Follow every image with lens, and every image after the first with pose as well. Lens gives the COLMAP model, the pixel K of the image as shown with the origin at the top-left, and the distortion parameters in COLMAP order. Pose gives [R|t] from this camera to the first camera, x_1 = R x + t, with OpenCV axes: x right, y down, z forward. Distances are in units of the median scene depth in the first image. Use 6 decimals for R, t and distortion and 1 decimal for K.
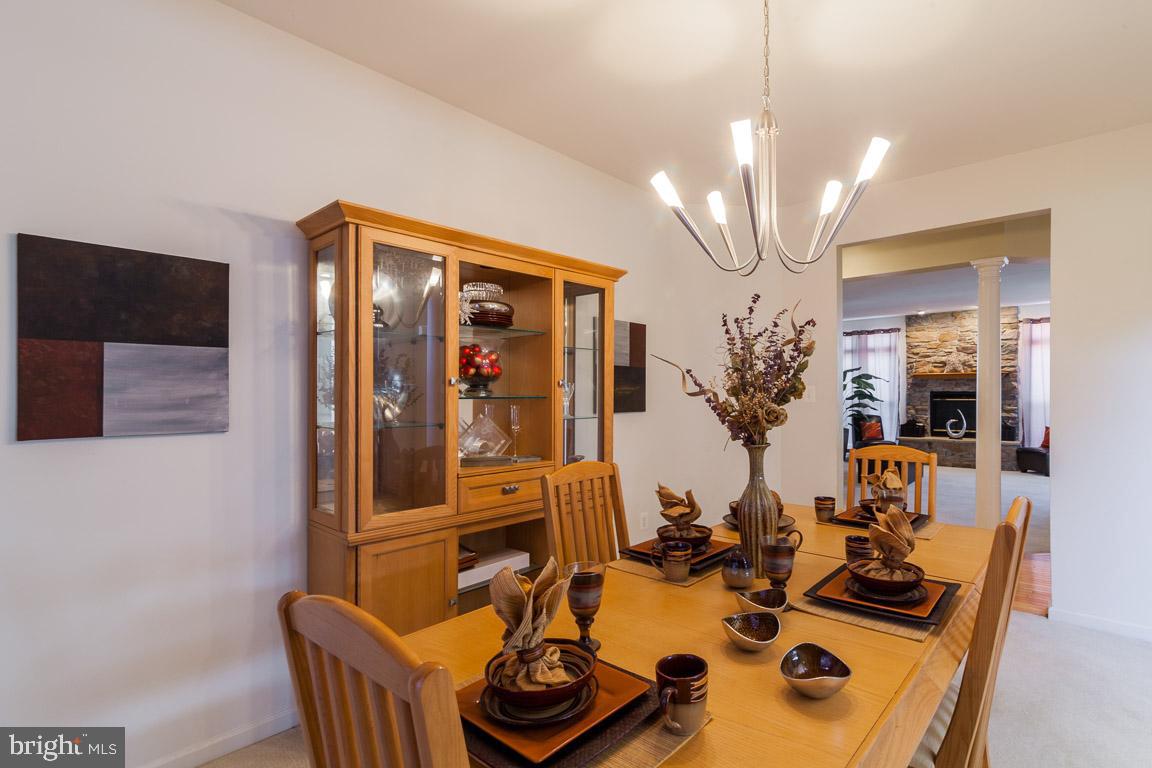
lens RADIAL K [[547.3, 0, 639.9], [0, 547.3, 392.6], [0, 0, 1]] dist [-0.005622, -0.000324]
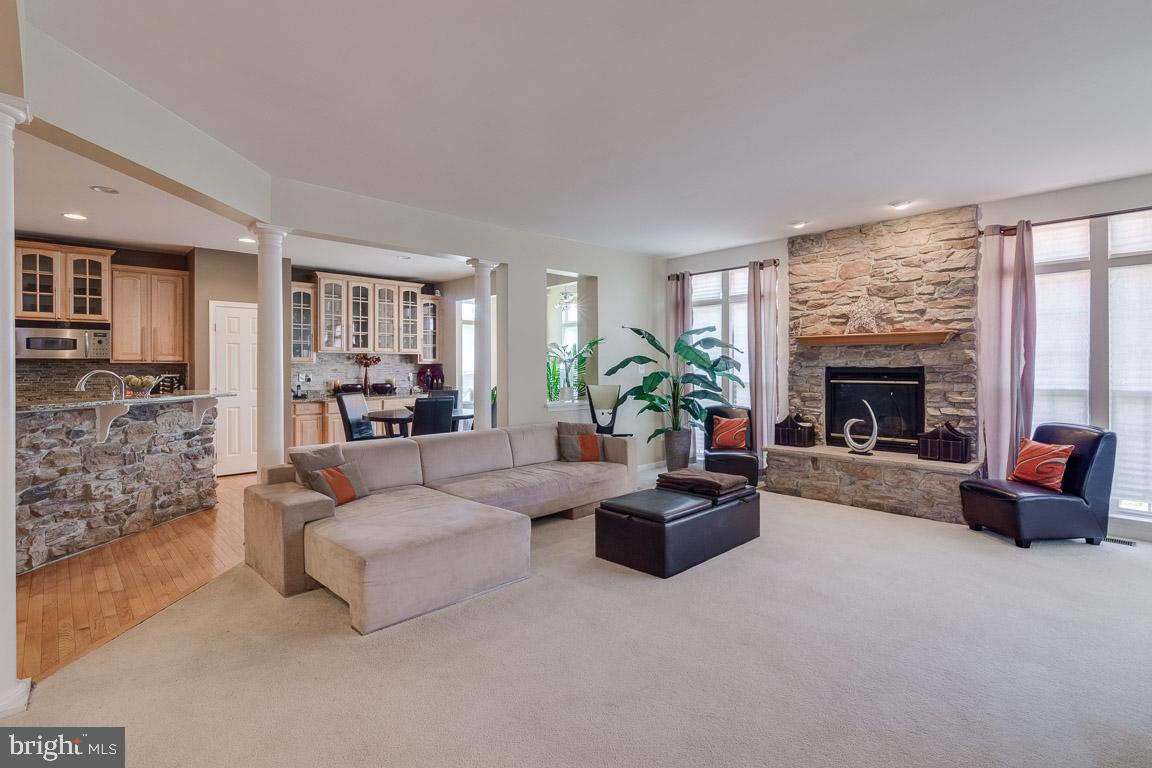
lens RADIAL K [[536.1, 0, 610.7], [0, 536.1, 368.0], [0, 0, 1]] dist [0.004806, -0.000123]
pose [[0.997347, 0.002651, -0.072743, 0.354255], [-0.002547, 0.999996, 0.001525, -0.001502], [0.072747, -0.001336, 0.997350, 0.429089]]
